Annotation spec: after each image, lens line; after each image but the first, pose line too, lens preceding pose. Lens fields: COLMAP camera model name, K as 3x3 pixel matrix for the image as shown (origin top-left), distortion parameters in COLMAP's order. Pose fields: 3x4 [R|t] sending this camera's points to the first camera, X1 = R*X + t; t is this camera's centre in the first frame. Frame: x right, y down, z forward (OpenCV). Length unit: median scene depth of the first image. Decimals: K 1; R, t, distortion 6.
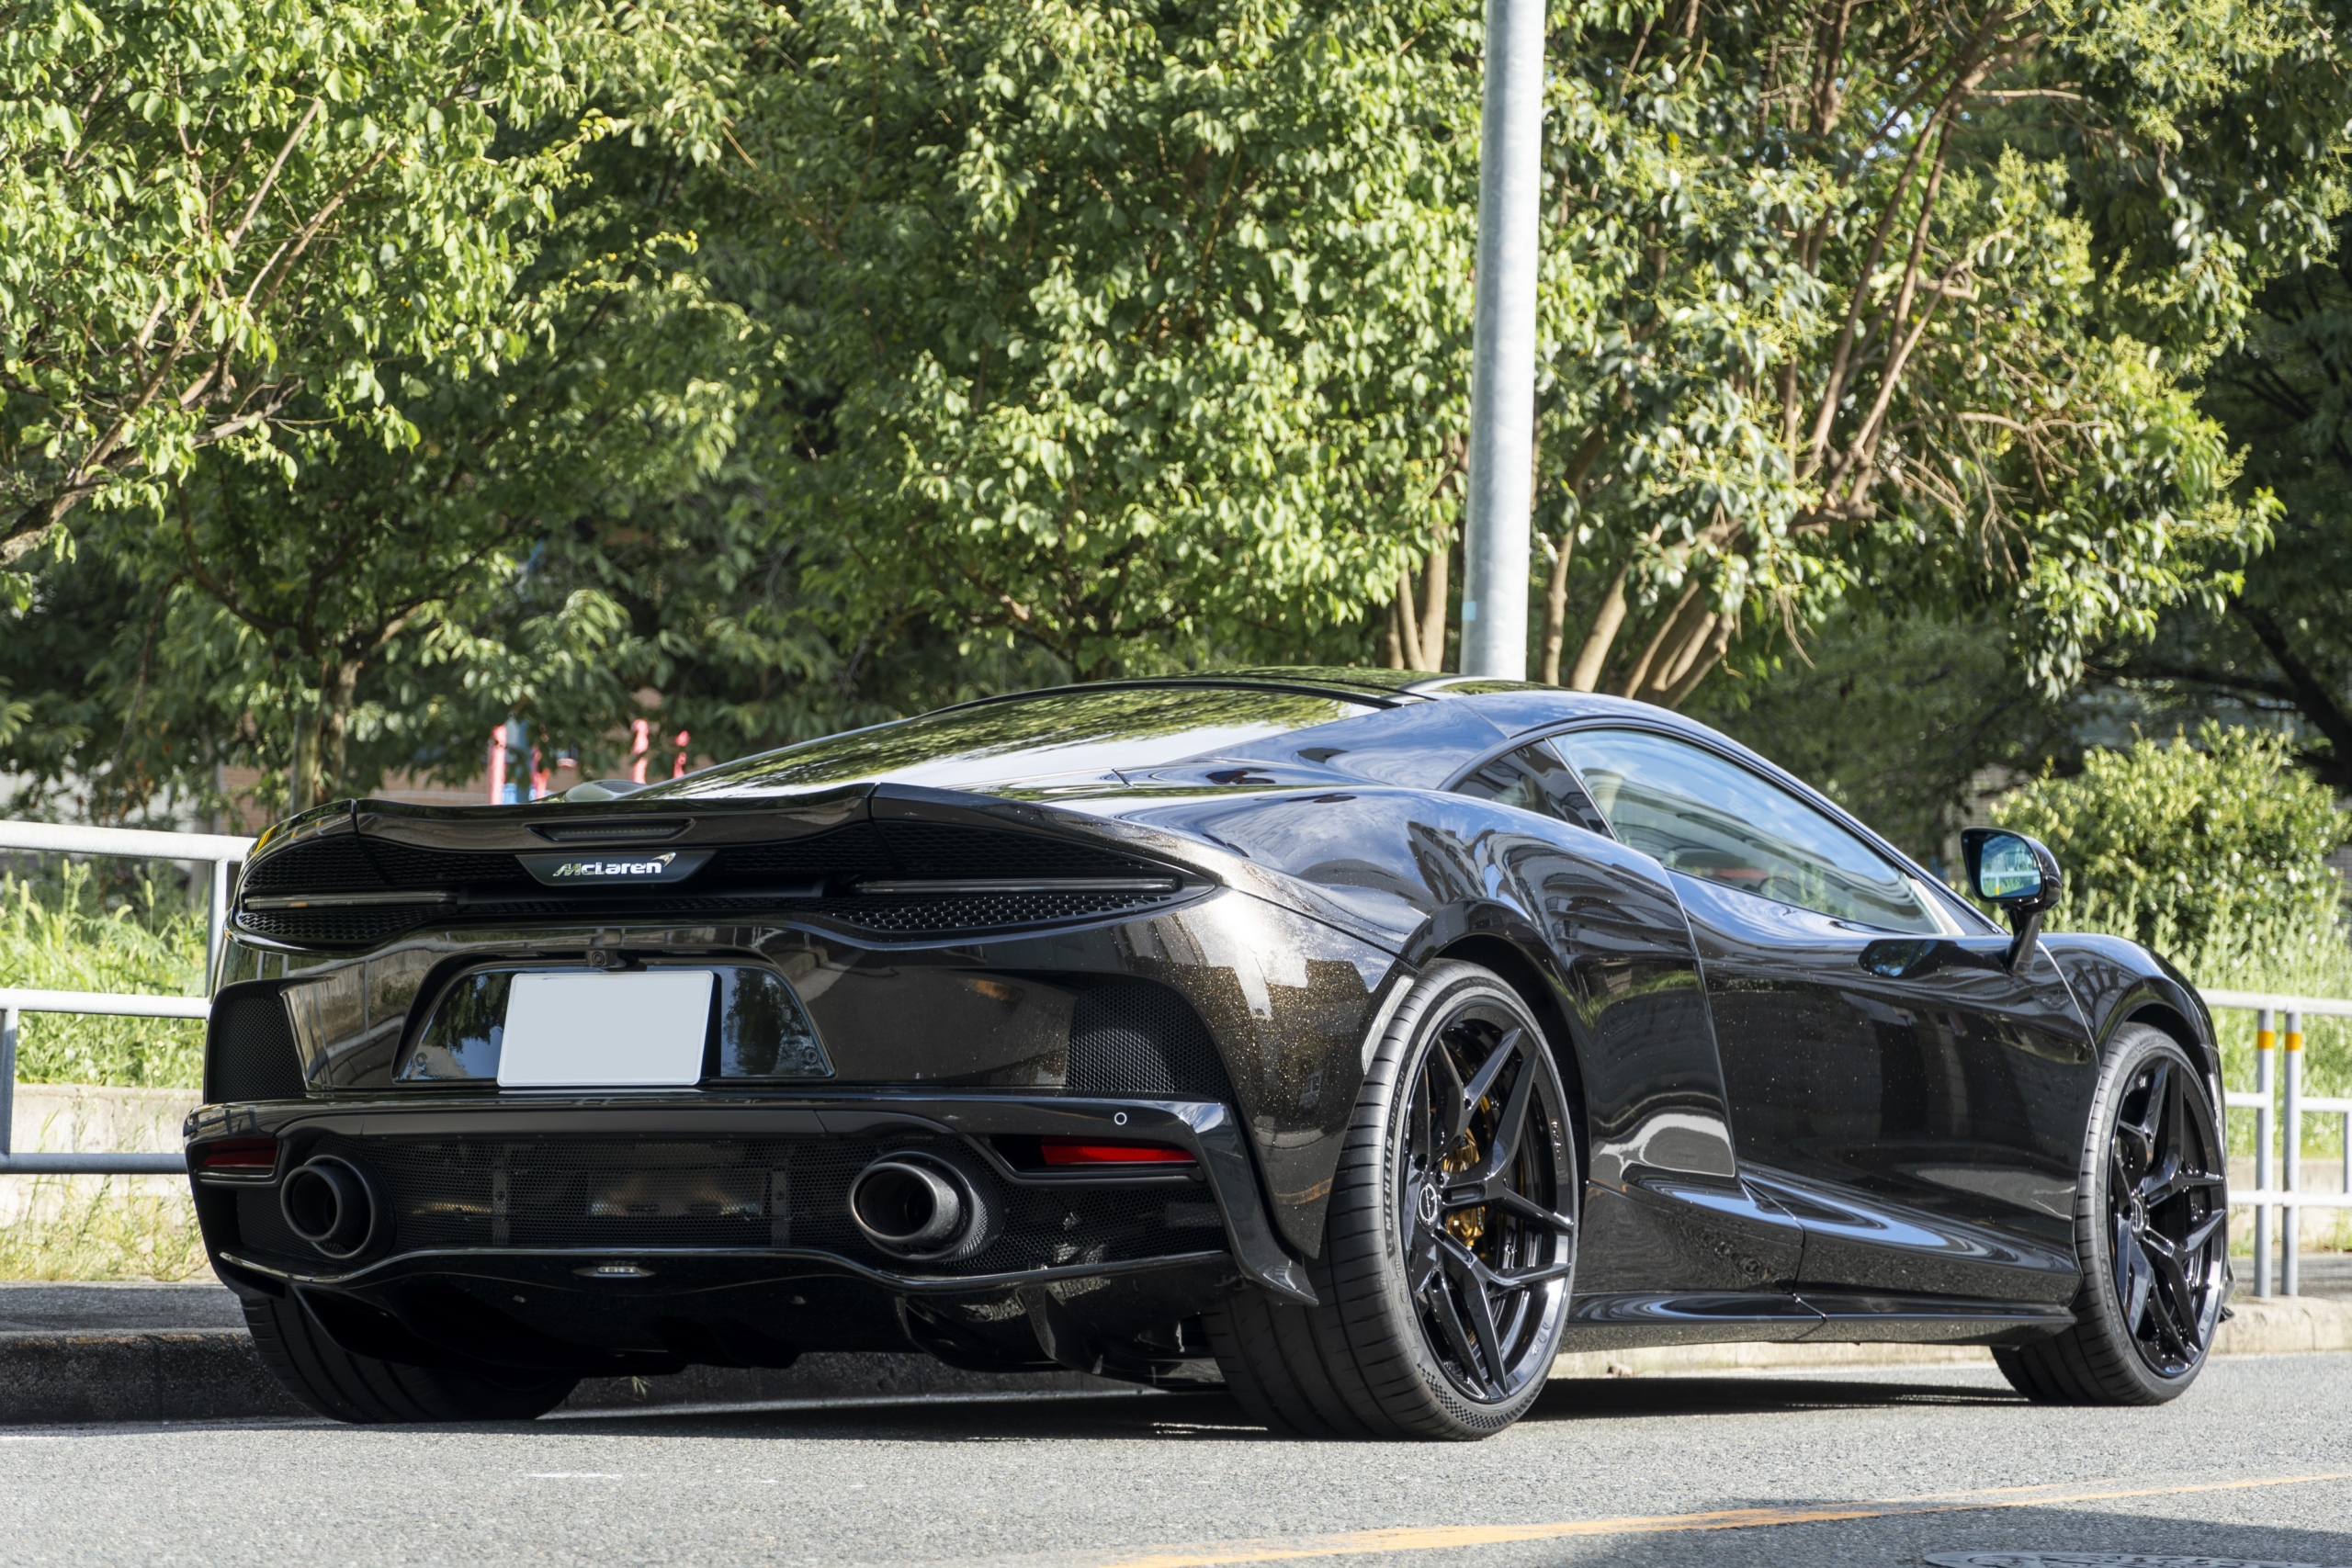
lens RADIAL K [[8059.2, 0, 1176.0], [0, 8059.2, 784.0], [0, 0, 1]] dist [0.277868, 0.651265]
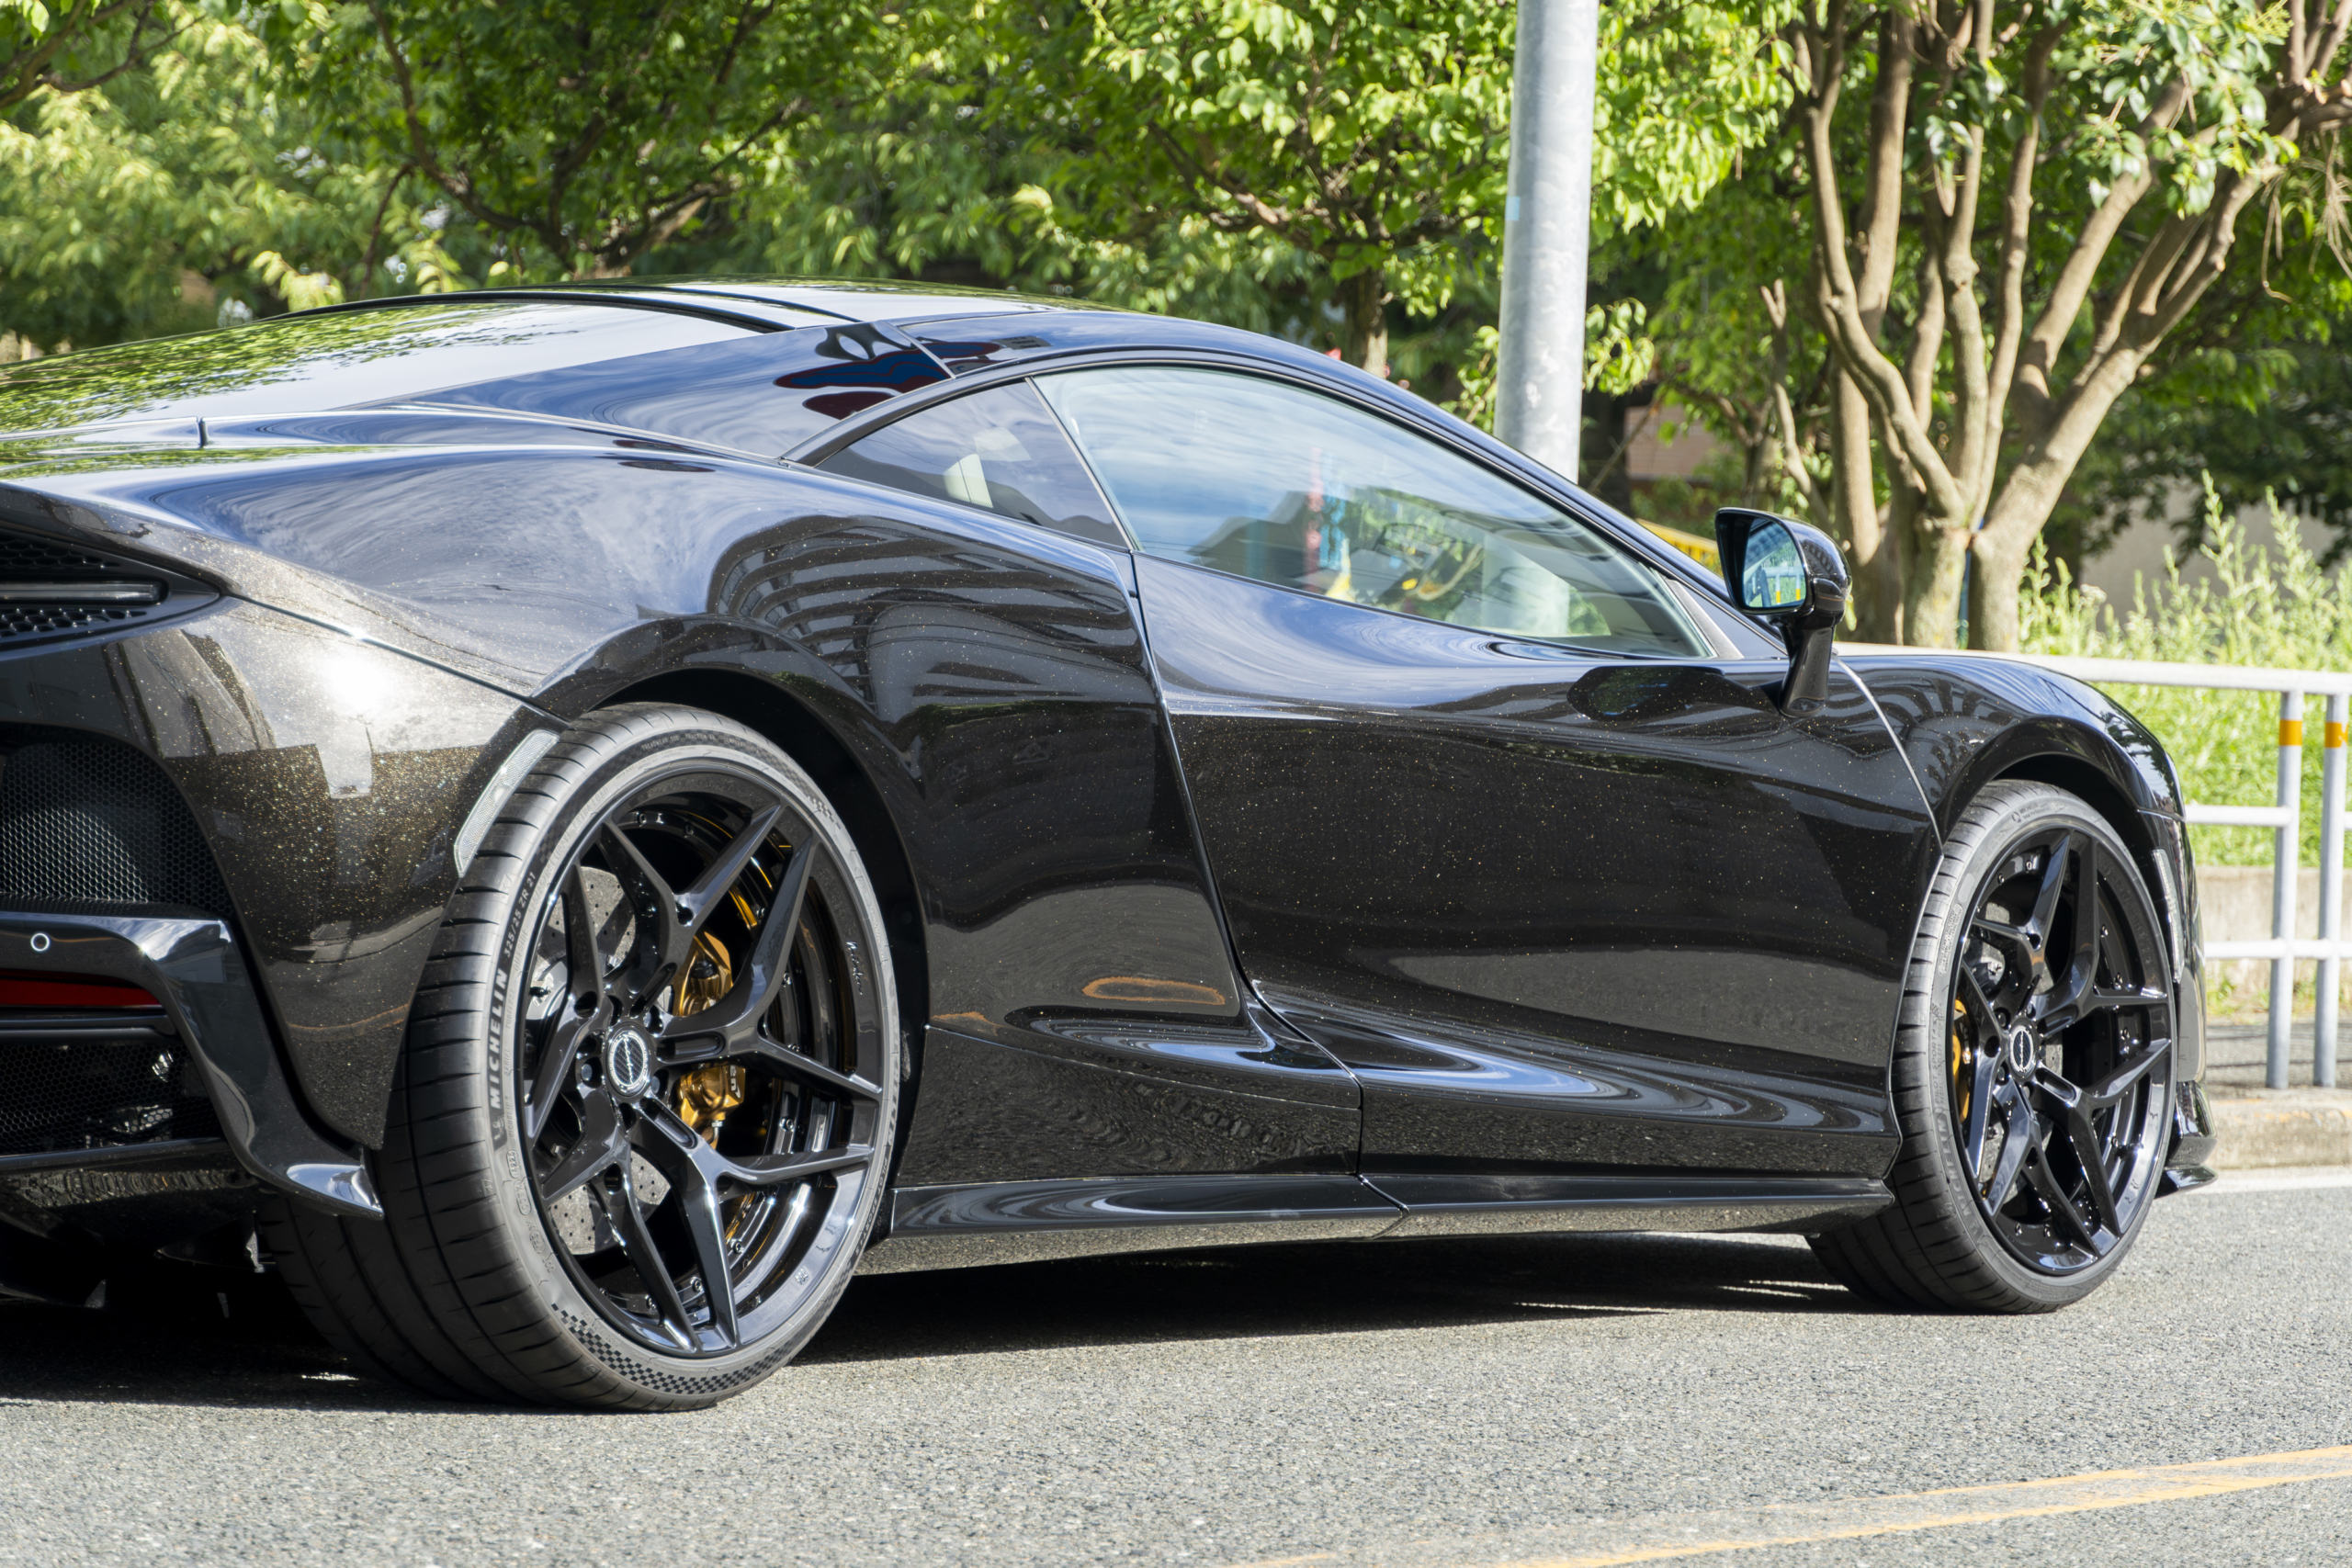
lens RADIAL K [[8316.3, 0, 1176.0], [0, 8316.3, 784.0], [0, 0, 1]] dist [0.030067, -2.761594]
pose [[0.990702, 0.012911, -0.135437, 0.168792], [-0.006819, 0.998948, 0.045342, -0.003411], [0.135880, -0.043997, 0.989748, 0.308632]]
